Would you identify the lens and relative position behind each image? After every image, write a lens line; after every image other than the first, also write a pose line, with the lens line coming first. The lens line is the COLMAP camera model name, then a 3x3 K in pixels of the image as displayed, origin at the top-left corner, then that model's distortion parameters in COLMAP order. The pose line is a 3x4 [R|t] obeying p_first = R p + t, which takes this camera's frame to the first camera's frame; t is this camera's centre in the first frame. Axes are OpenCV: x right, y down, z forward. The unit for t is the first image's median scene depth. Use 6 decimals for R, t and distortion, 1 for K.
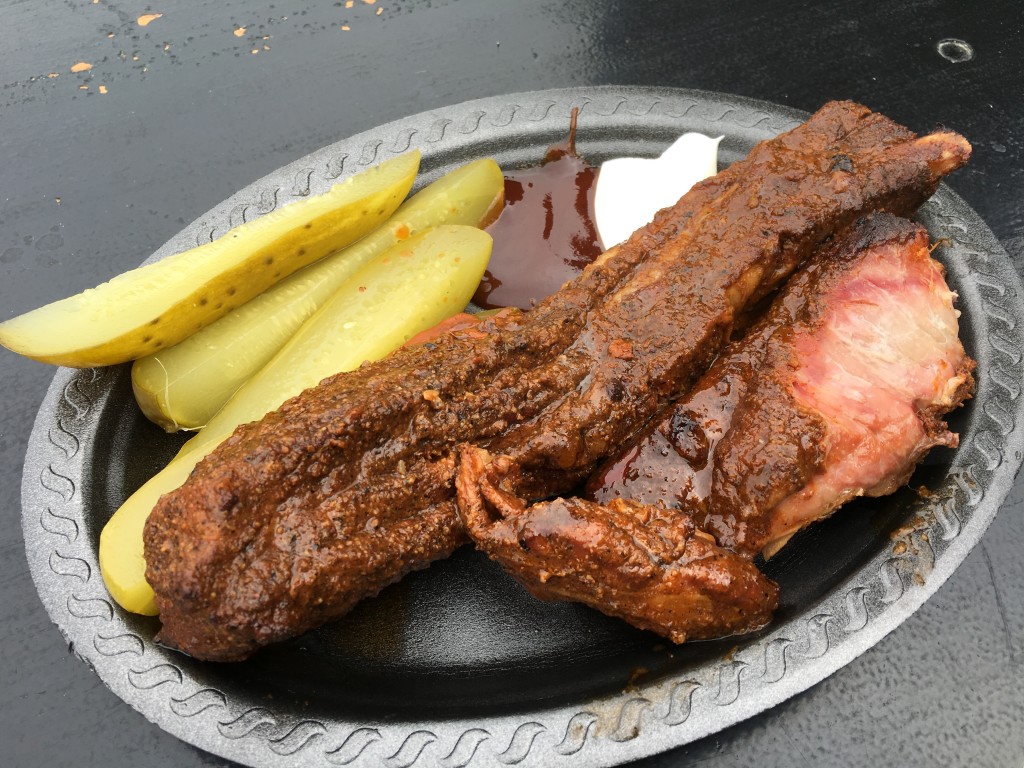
lens RADIAL K [[858.8, 0, 514.0], [0, 858.8, 384.3], [0, 0, 1]] dist [0.033312, -0.005070]
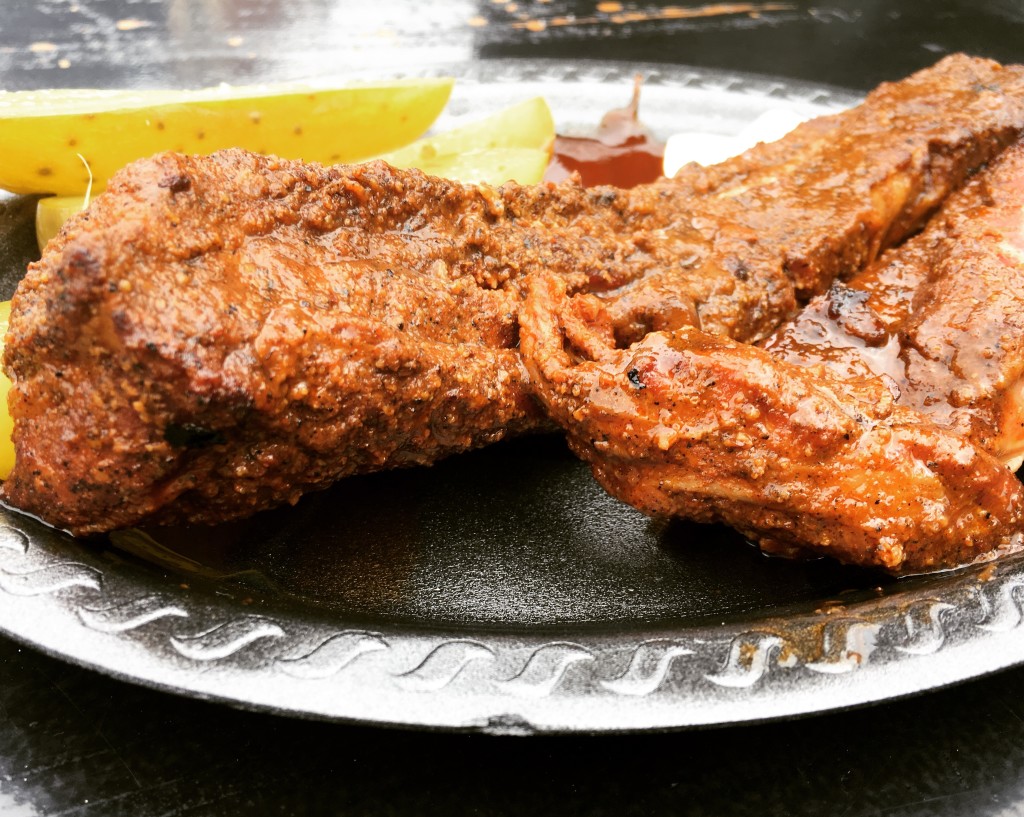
lens RADIAL K [[943.1, 0, 510.2], [0, 943.1, 408.0], [0, 0, 1]] dist [0.022318, 0.000000]
pose [[0.997188, 0.063570, 0.039683, -0.098398], [-0.047835, 0.947573, -0.315938, 0.401895], [-0.057686, 0.313151, 0.947950, 0.353487]]
